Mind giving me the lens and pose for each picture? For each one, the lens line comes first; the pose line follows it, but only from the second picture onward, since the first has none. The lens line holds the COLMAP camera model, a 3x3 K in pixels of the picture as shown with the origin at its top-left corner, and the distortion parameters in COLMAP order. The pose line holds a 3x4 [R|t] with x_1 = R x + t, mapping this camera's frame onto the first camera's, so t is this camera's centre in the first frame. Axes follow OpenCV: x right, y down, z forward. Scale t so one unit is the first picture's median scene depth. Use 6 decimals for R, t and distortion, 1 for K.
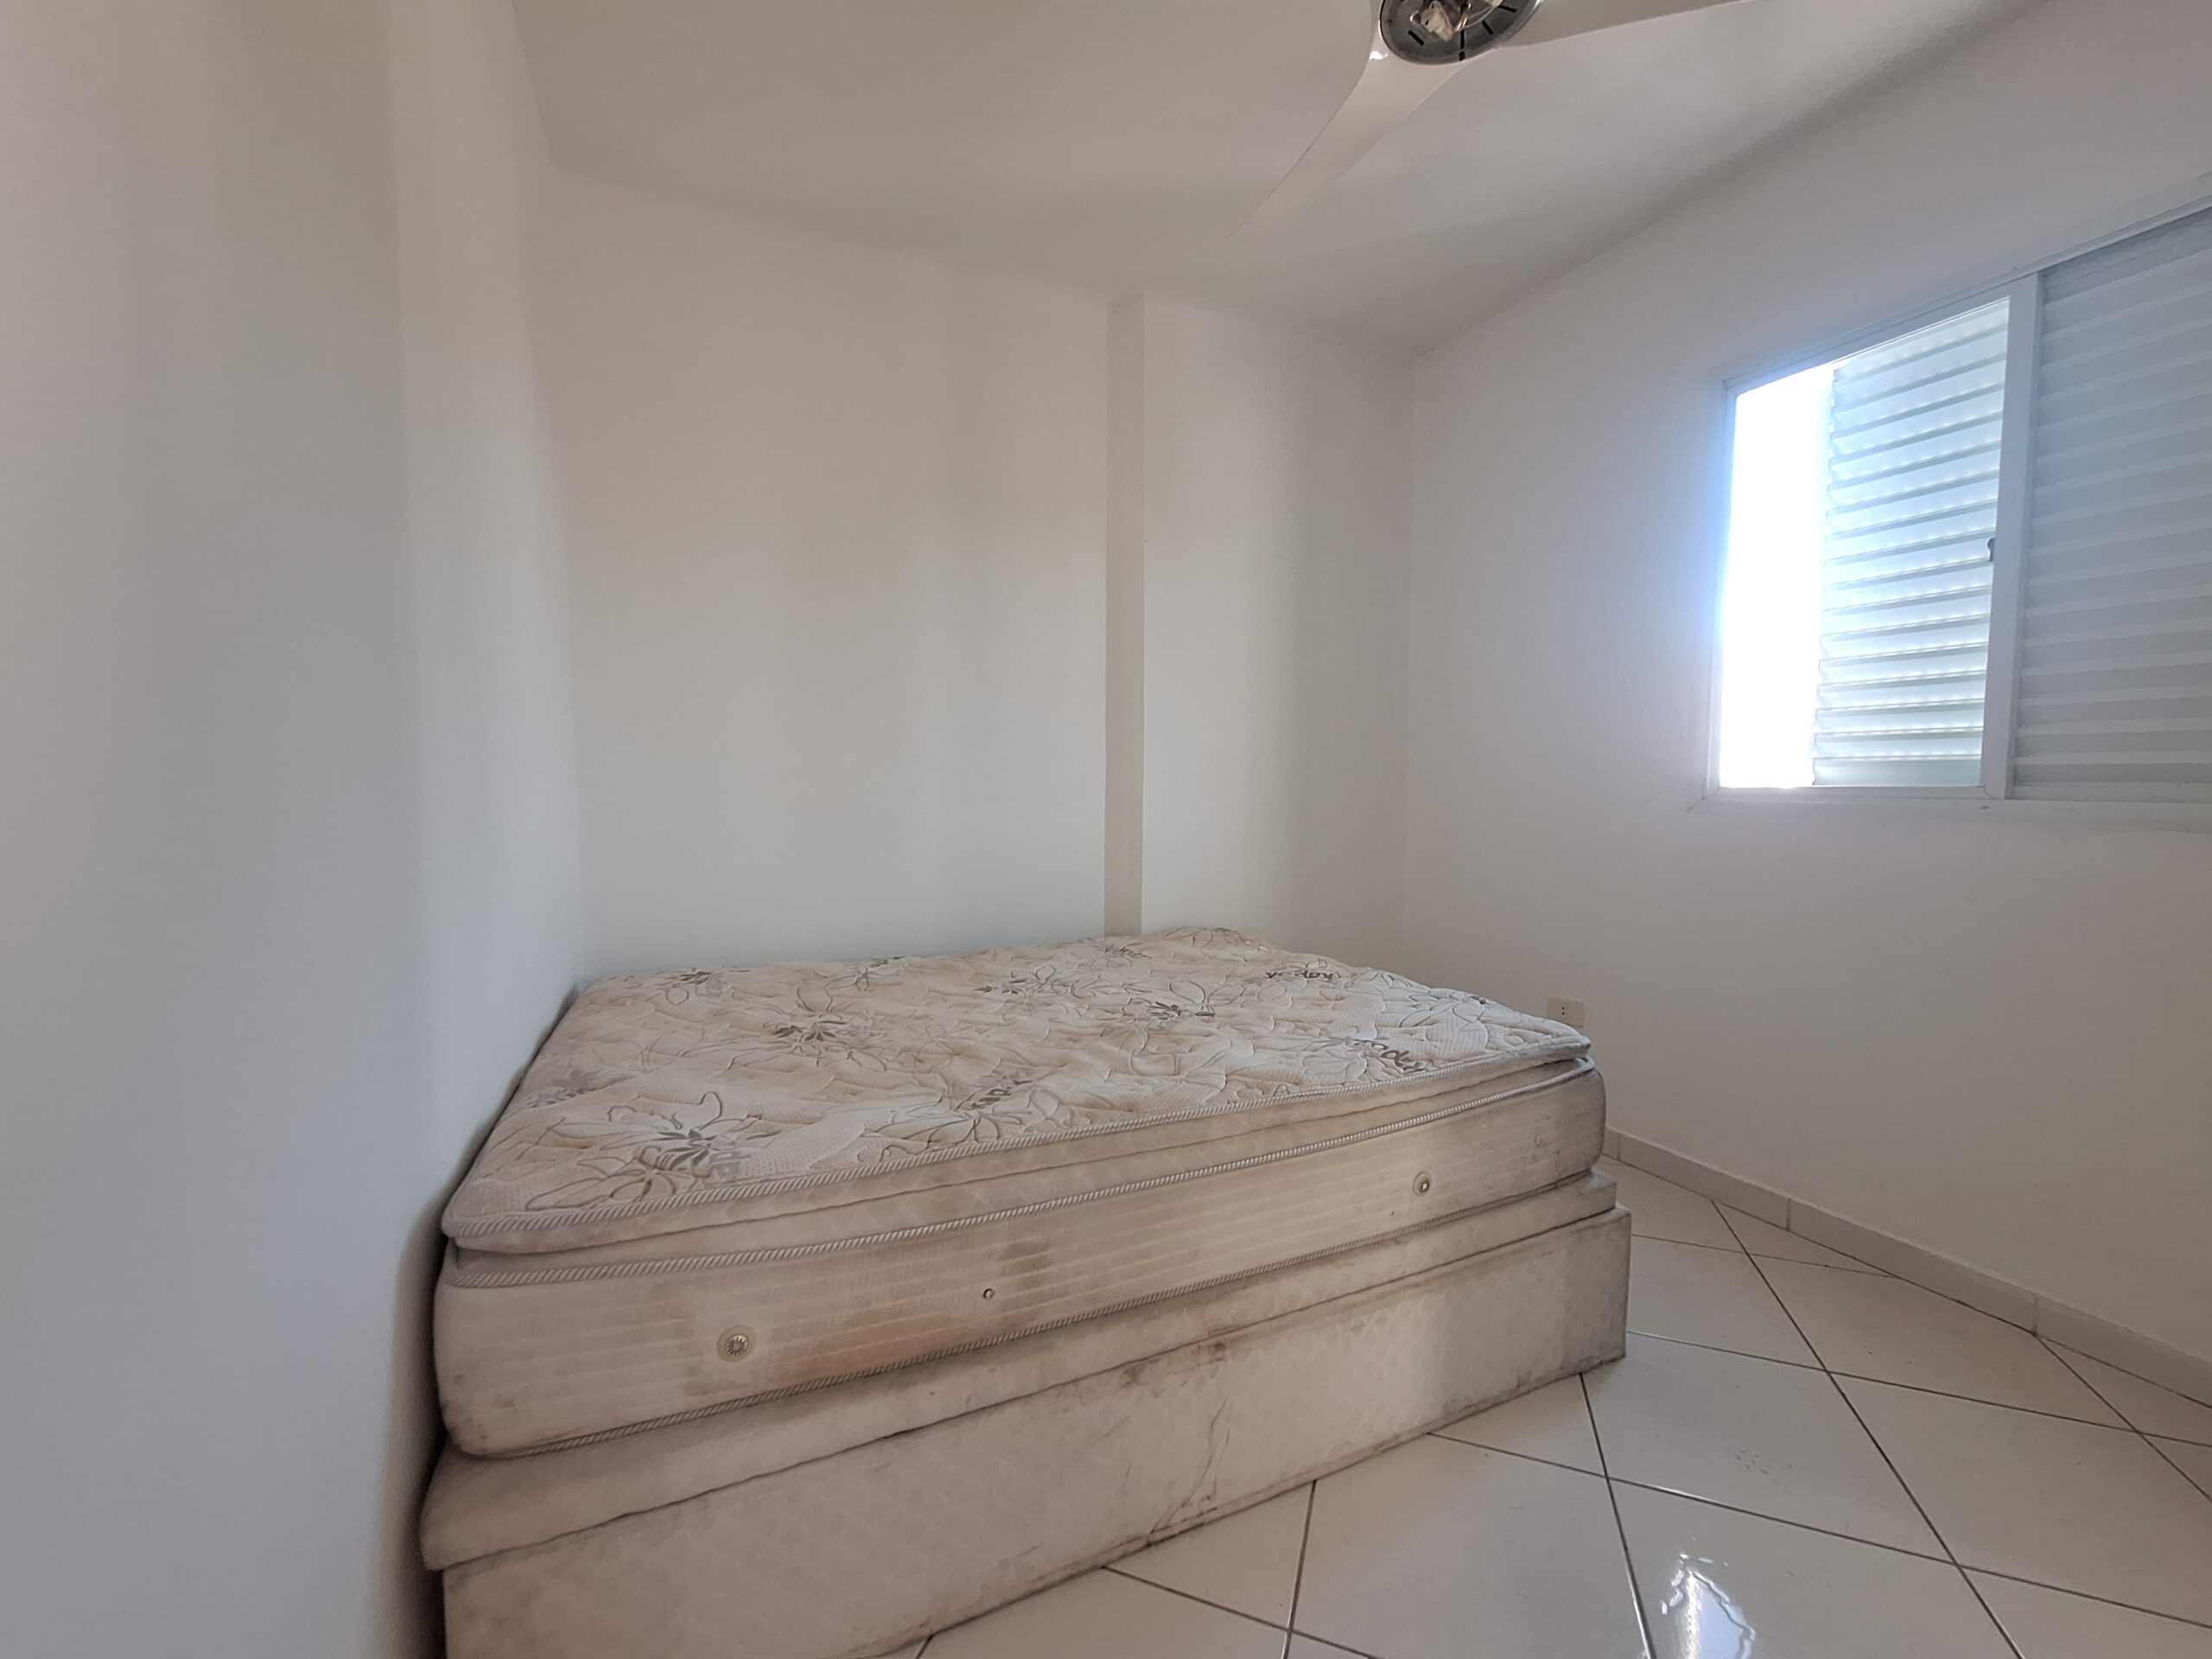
lens RADIAL K [[883.2, 0, 1093.3], [0, 883.2, 836.6], [0, 0, 1]] dist [-0.012463, 0.007428]
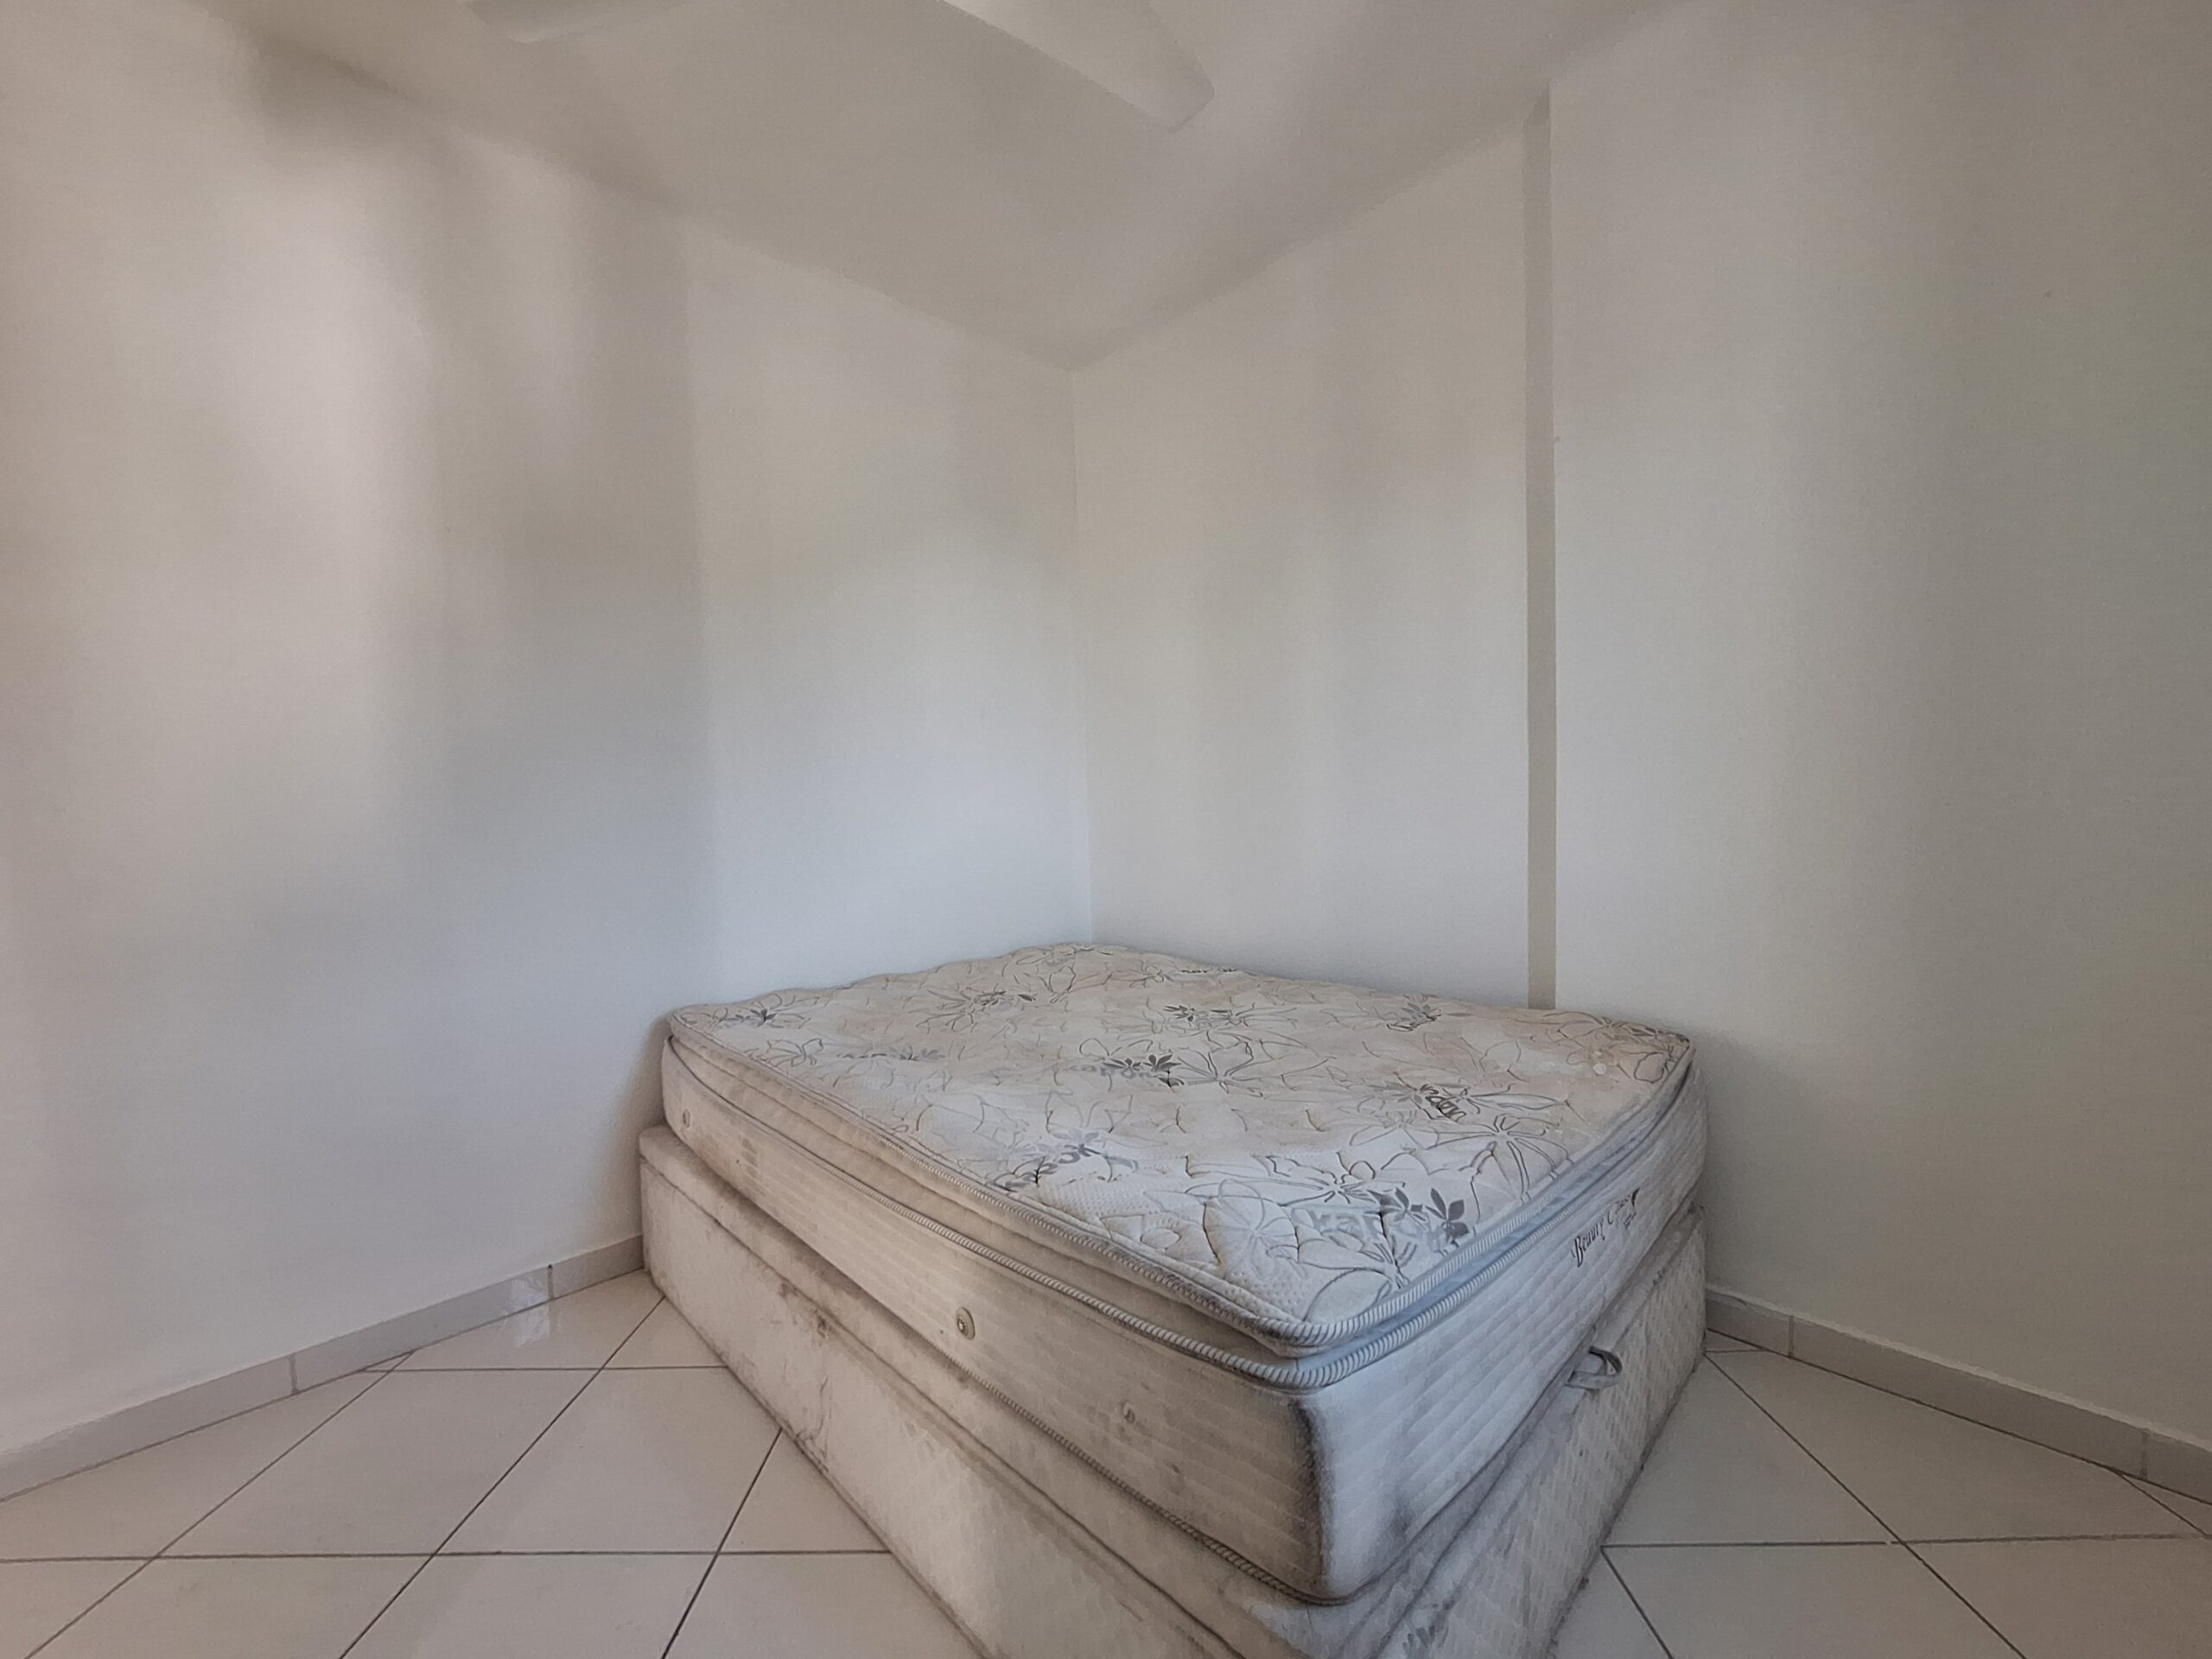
lens RADIAL K [[883.2, 0, 1093.3], [0, 883.2, 836.6], [0, 0, 1]] dist [-0.012463, 0.007428]
pose [[0.334092, 0.034579, -0.941906, 1.093346], [-0.038586, 0.998991, 0.022988, -0.058635], [0.941750, 0.028665, 0.335089, 0.800661]]
